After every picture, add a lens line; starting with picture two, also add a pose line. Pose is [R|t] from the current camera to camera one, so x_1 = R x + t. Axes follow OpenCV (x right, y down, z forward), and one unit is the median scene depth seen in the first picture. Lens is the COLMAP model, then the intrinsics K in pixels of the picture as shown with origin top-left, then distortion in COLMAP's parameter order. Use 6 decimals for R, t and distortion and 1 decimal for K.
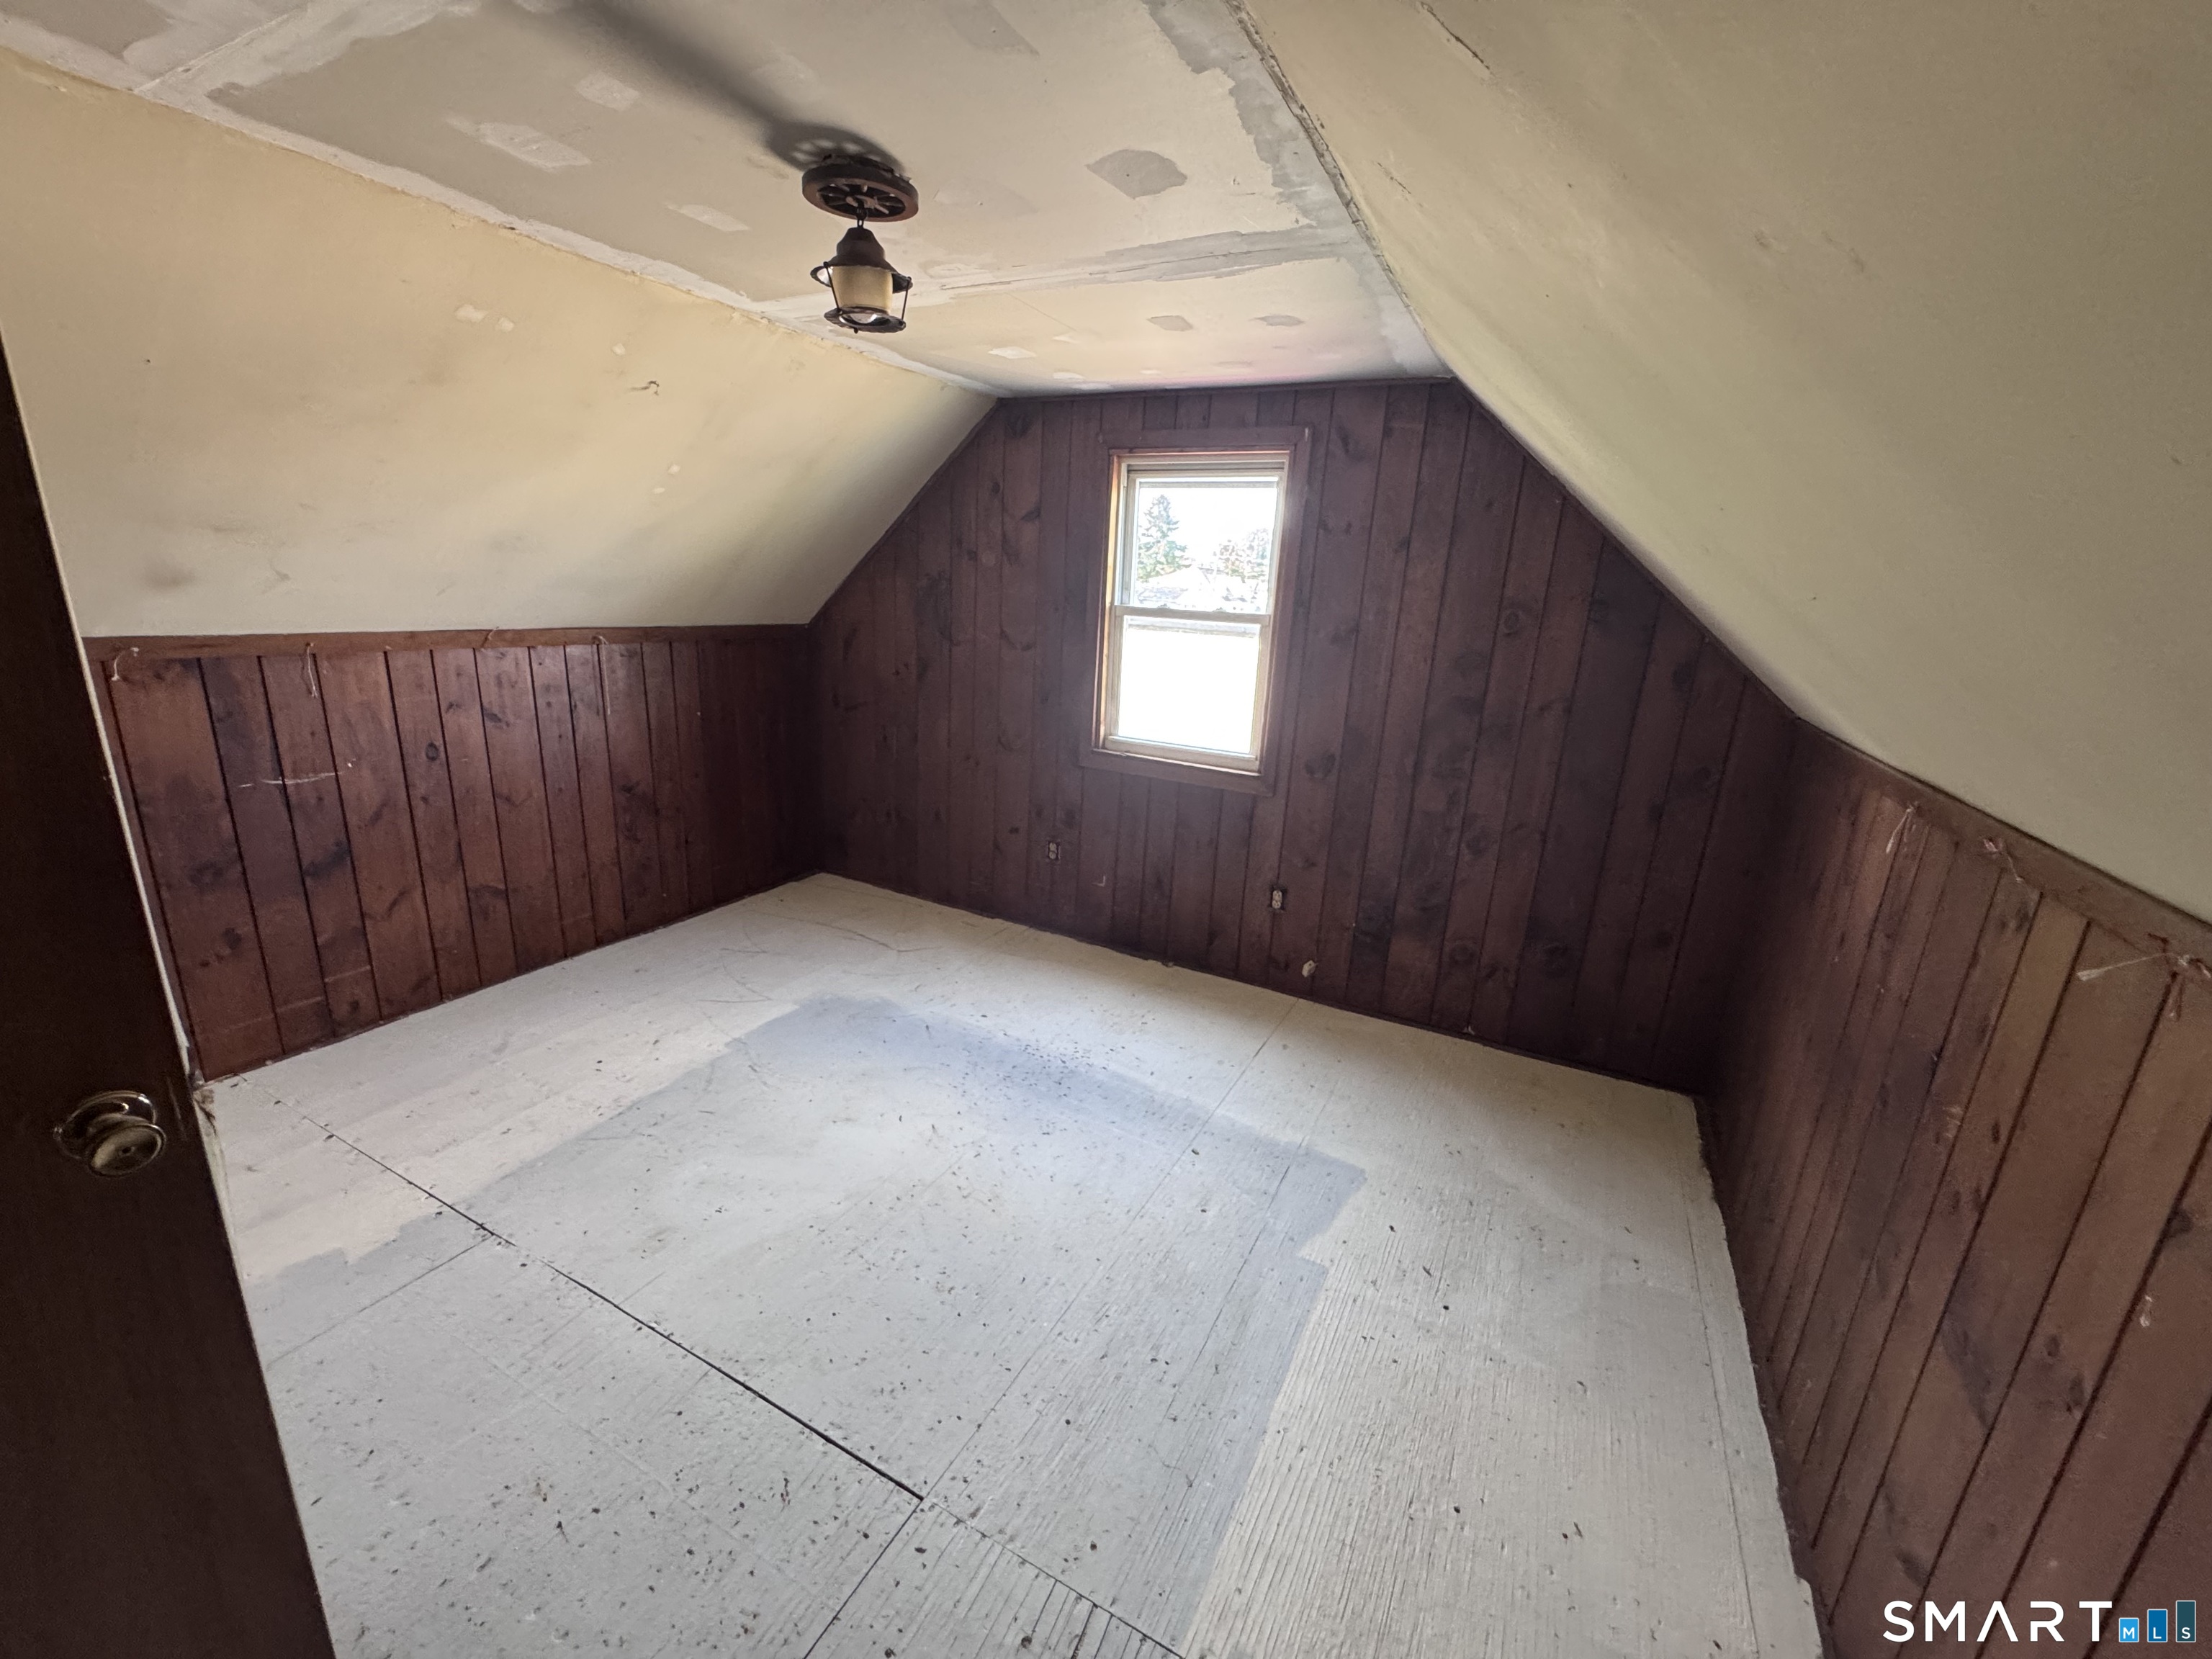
lens RADIAL K [[892.6, 0, 1106.7], [0, 892.6, 835.8], [0, 0, 1]] dist [0.002271, 0.000042]
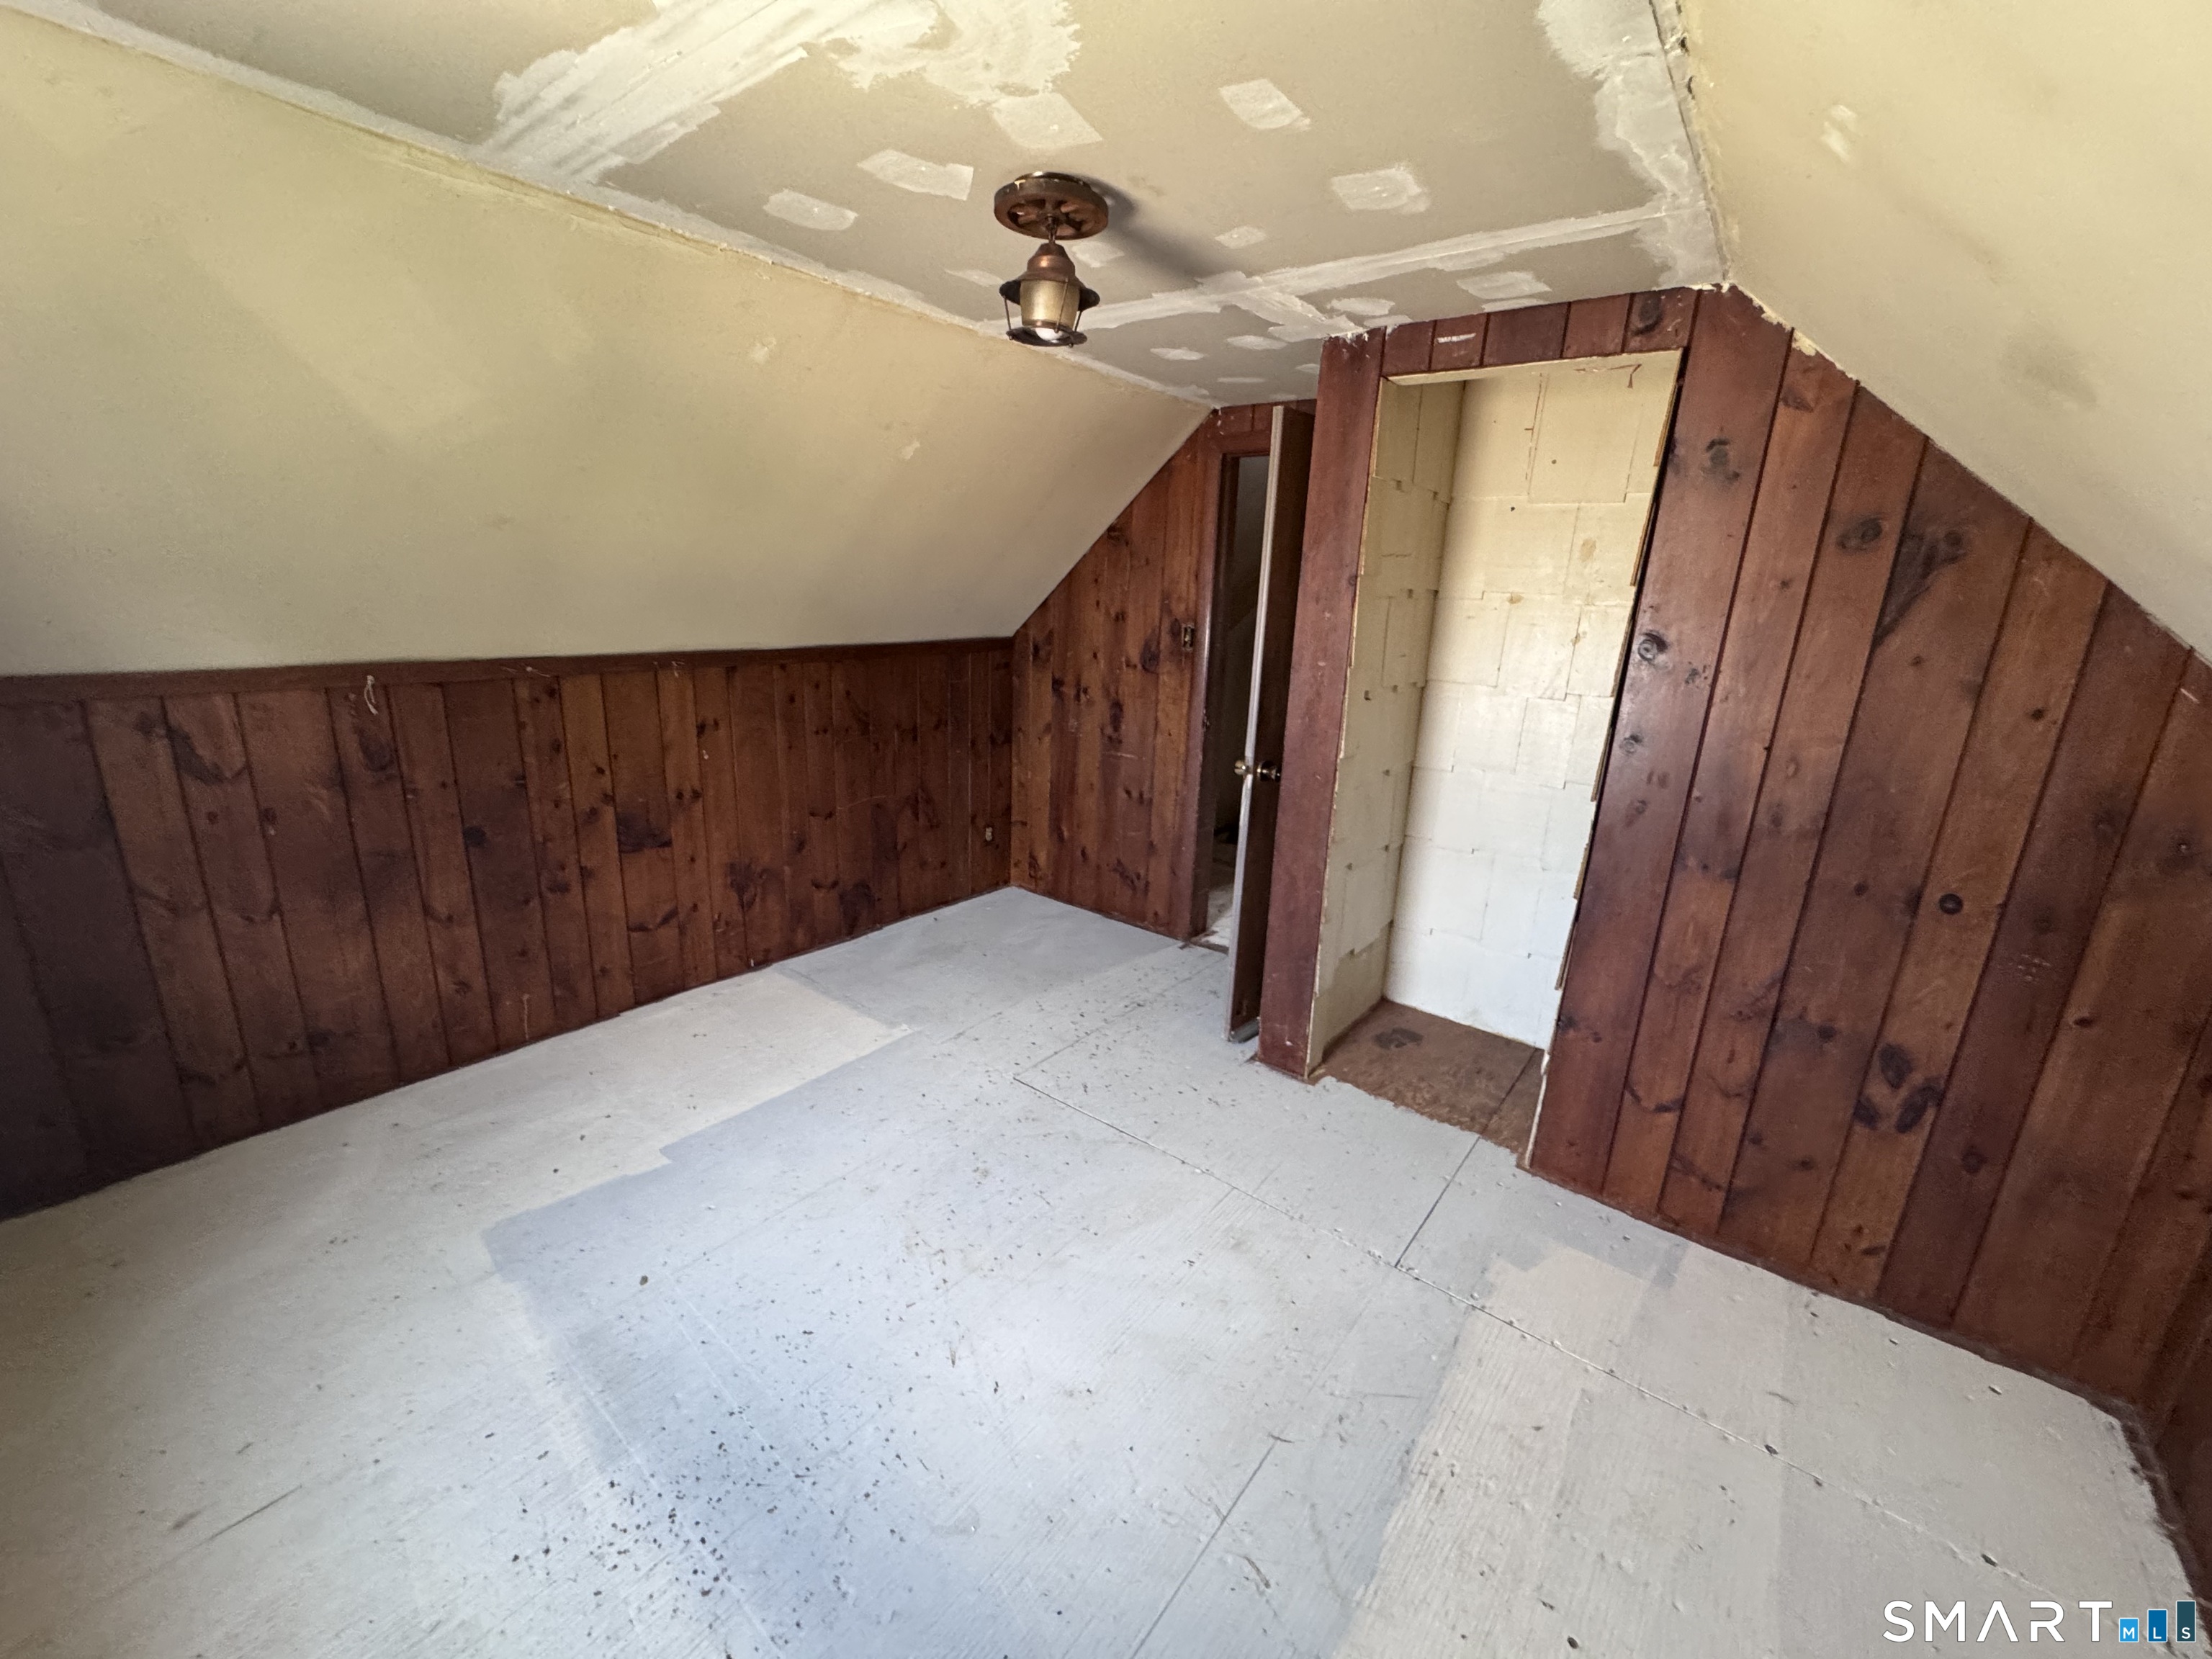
lens RADIAL K [[892.6, 0, 1104.6], [0, 892.6, 829.6], [0, 0, 1]] dist [0.002271, 0.000042]
pose [[-0.980406, -0.132225, 0.146016, -0.482391], [-0.038031, 0.854351, 0.518303, -0.549269], [-0.193281, 0.502594, -0.842640, 1.844826]]
